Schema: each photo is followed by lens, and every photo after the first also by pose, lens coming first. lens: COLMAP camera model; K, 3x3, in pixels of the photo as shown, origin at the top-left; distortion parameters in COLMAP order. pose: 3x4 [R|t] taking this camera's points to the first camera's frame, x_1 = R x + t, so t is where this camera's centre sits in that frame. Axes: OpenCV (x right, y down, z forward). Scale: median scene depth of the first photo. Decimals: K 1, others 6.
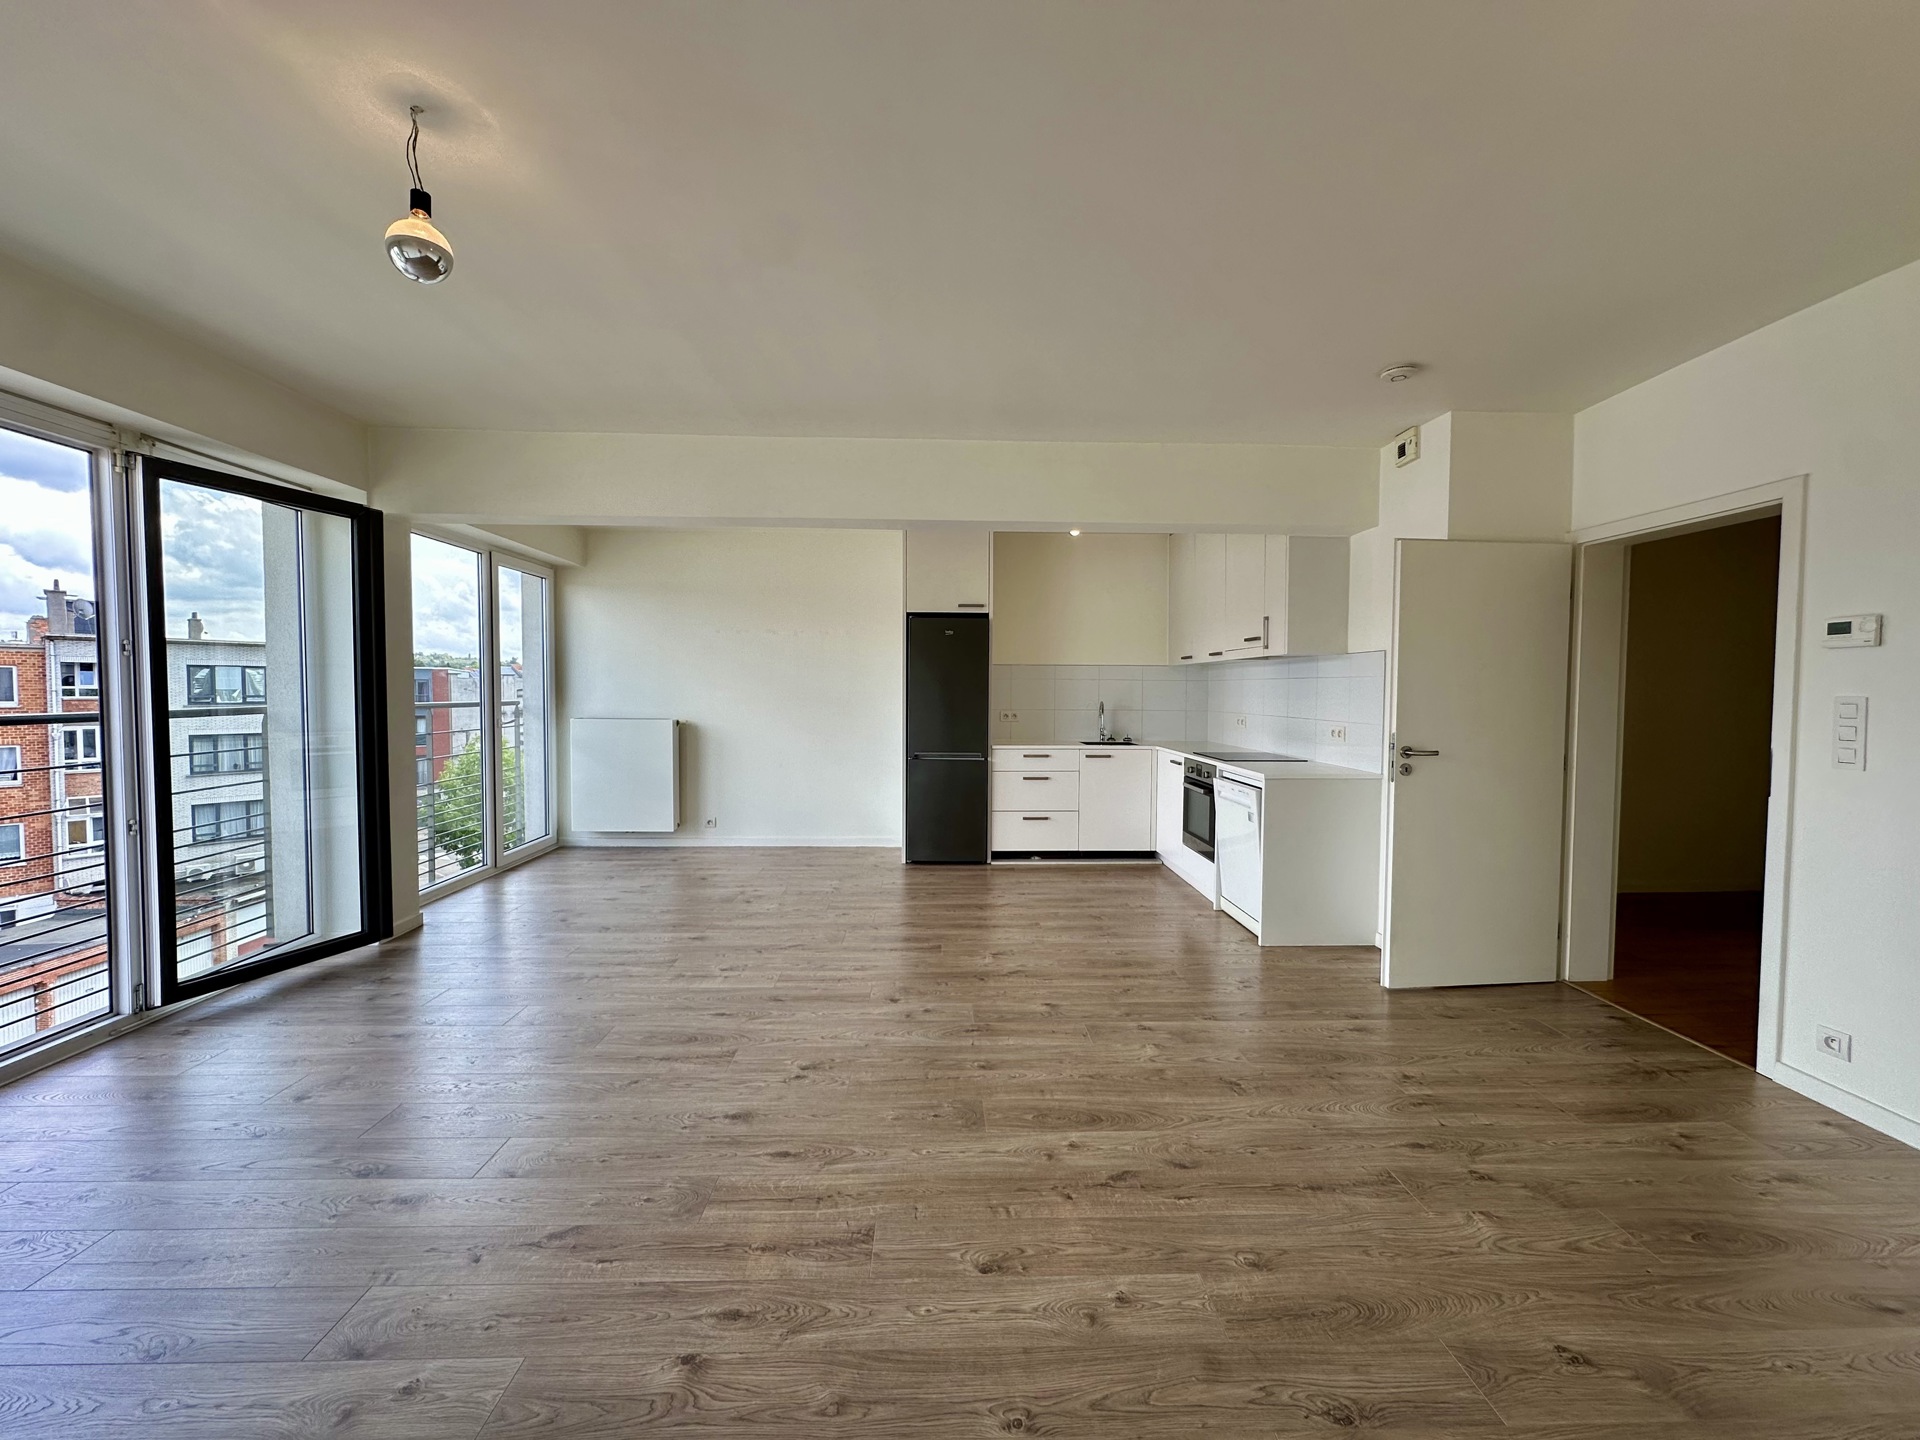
lens RADIAL K [[767.1, 0, 956.8], [0, 767.1, 721.7], [0, 0, 1]] dist [-0.002782, -0.000173]
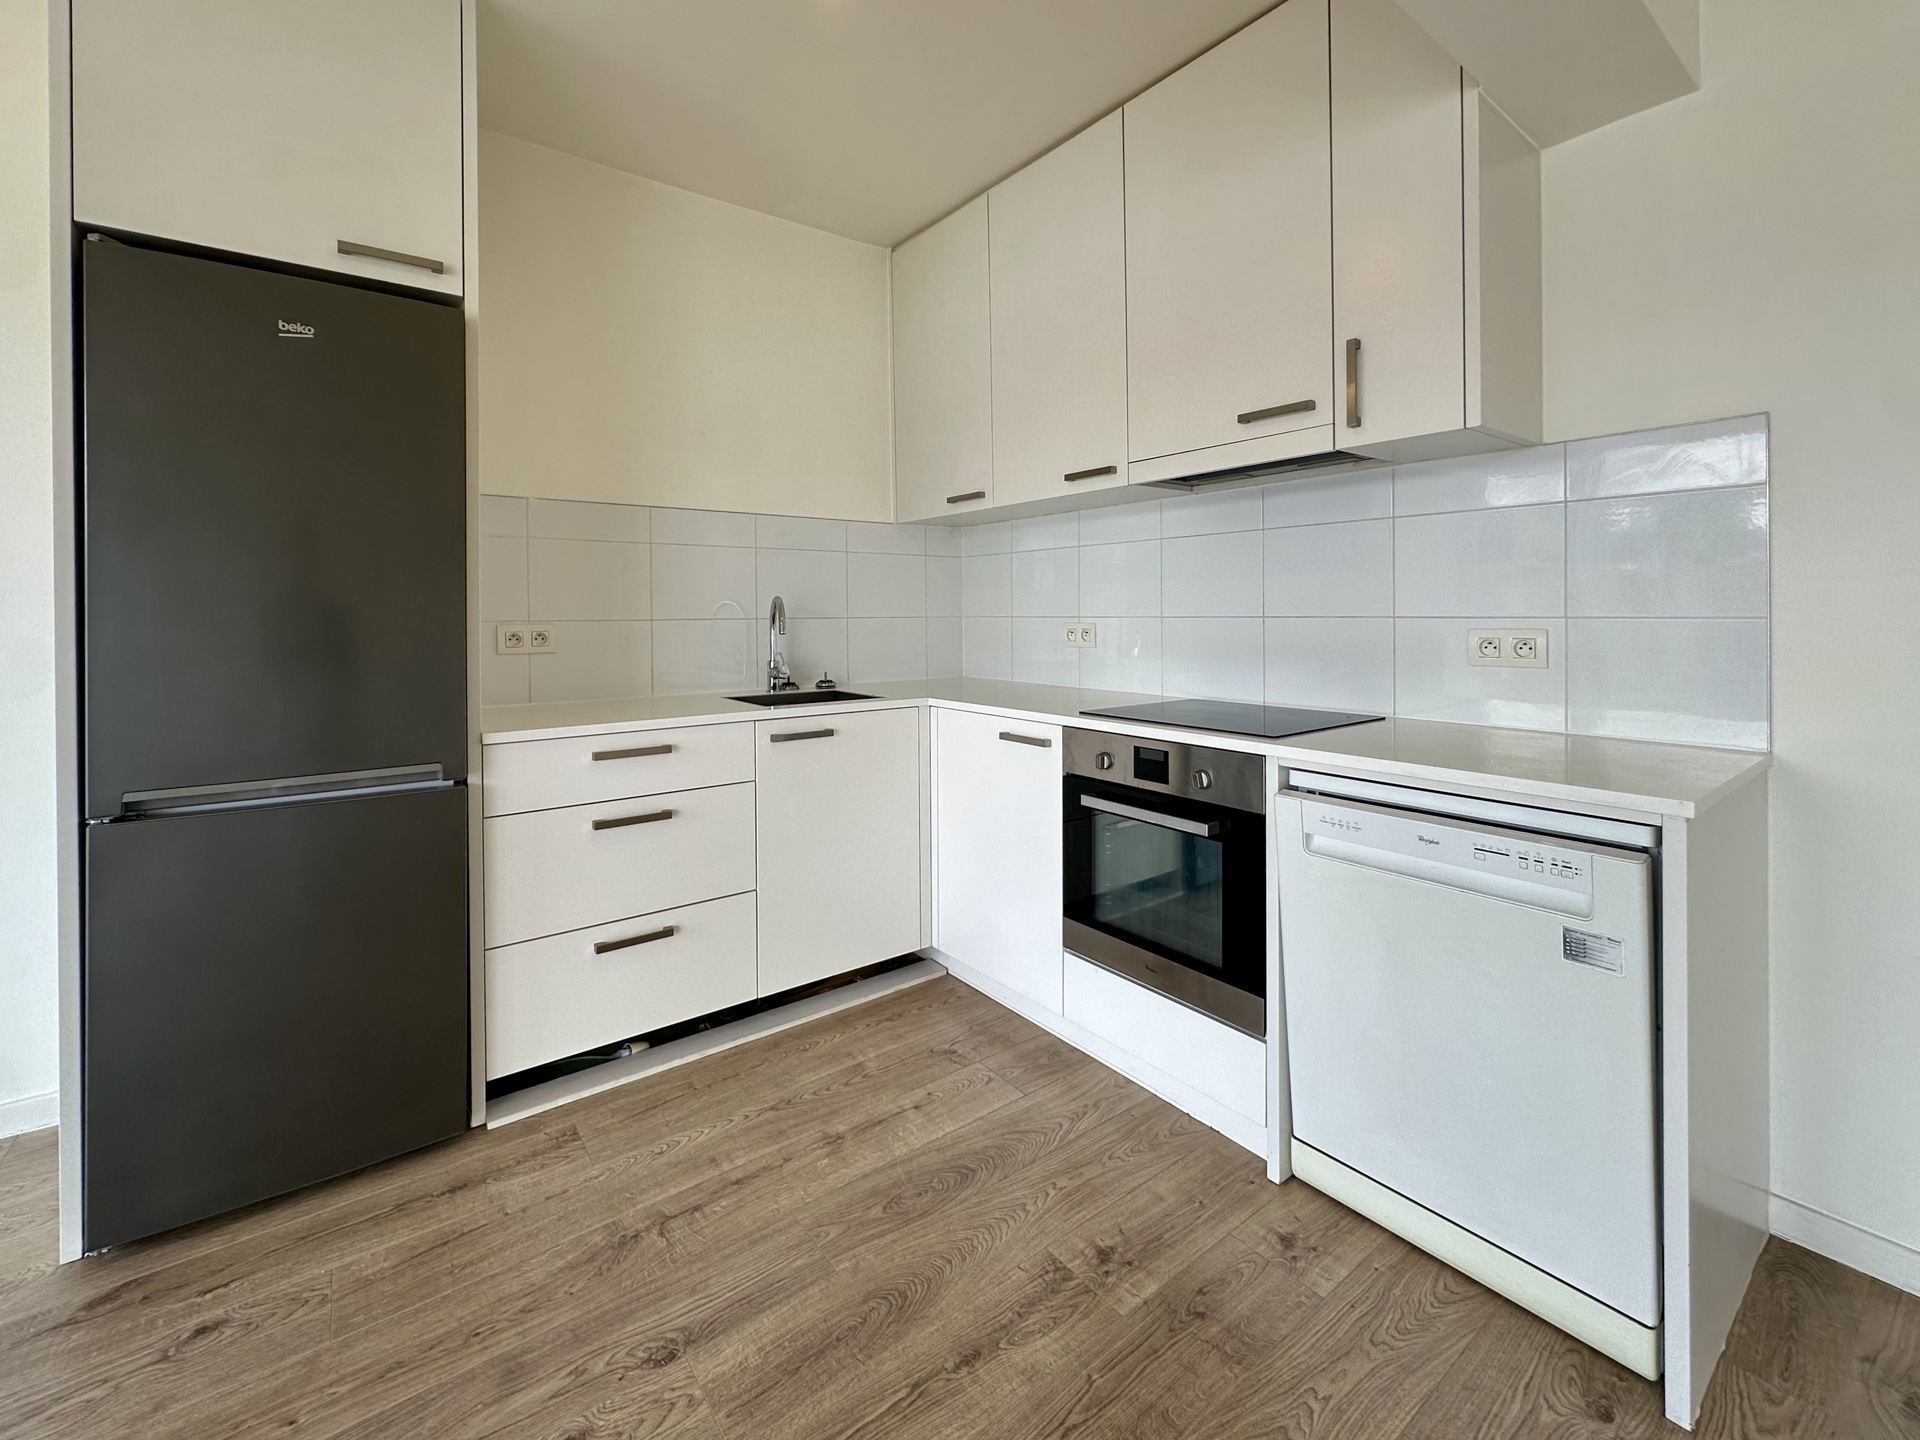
lens RADIAL K [[819.2, 0, 948.2], [0, 819.2, 622.6], [0, 0, 1]] dist [-0.009976, -0.000197]
pose [[0.817771, -0.012389, 0.575411, 0.011954], [0.034959, 0.998991, -0.028175, 0.003019], [-0.574481, 0.043157, 0.817379, 0.654363]]
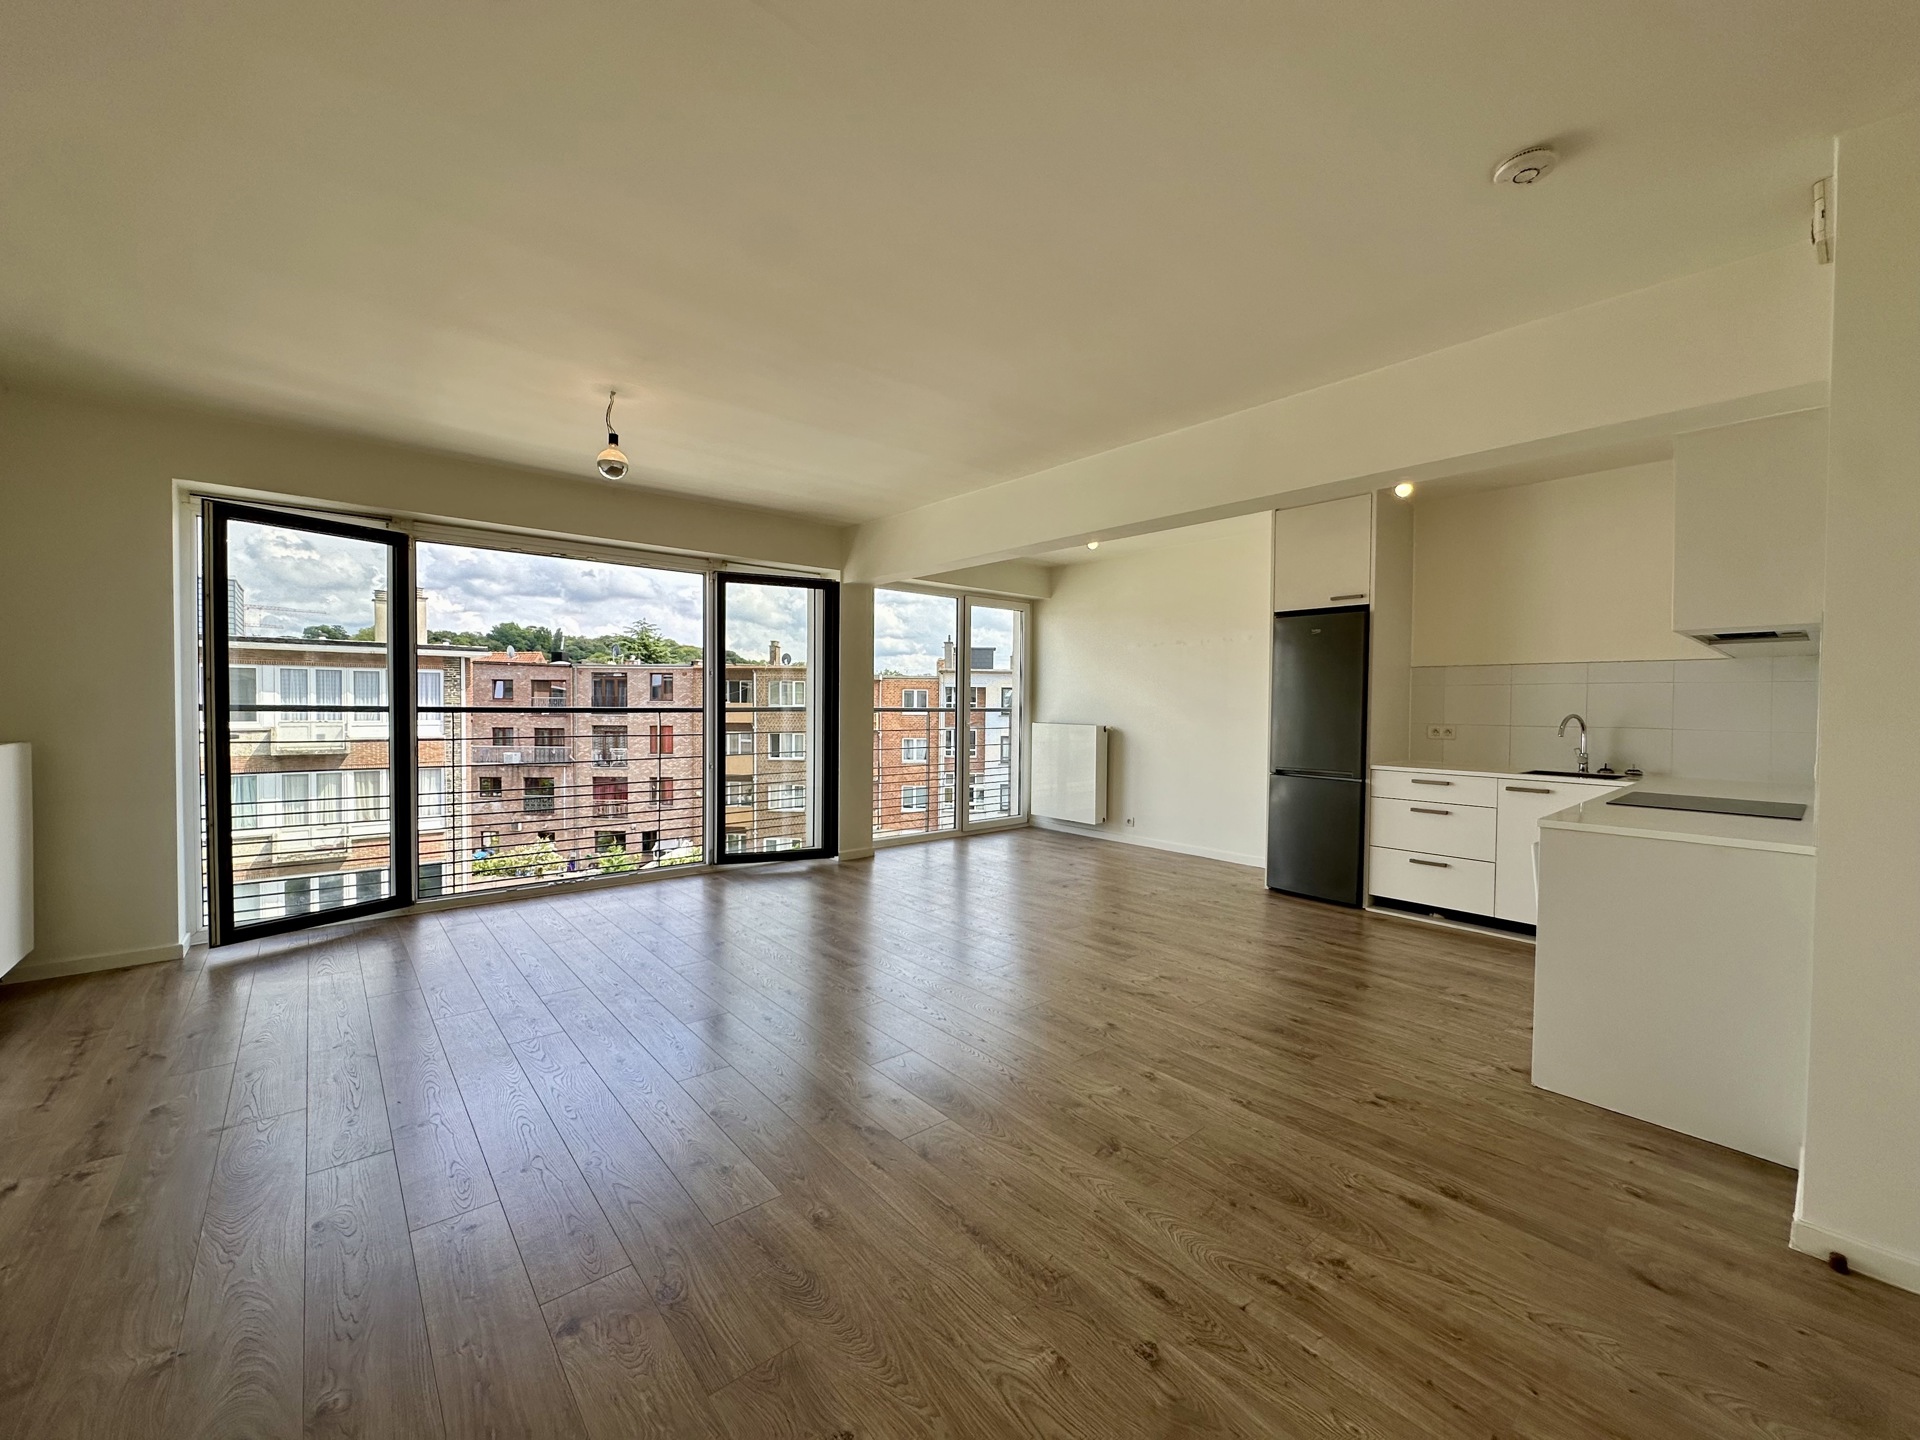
lens RADIAL K [[767.1, 0, 956.8], [0, 767.1, 721.7], [0, 0, 1]] dist [-0.002782, -0.000173]
pose [[0.620792, 0.019920, -0.783722, 0.428015], [-0.038123, 0.999262, -0.004799, 0.005907], [0.783048, 0.032857, 0.621093, 0.151251]]
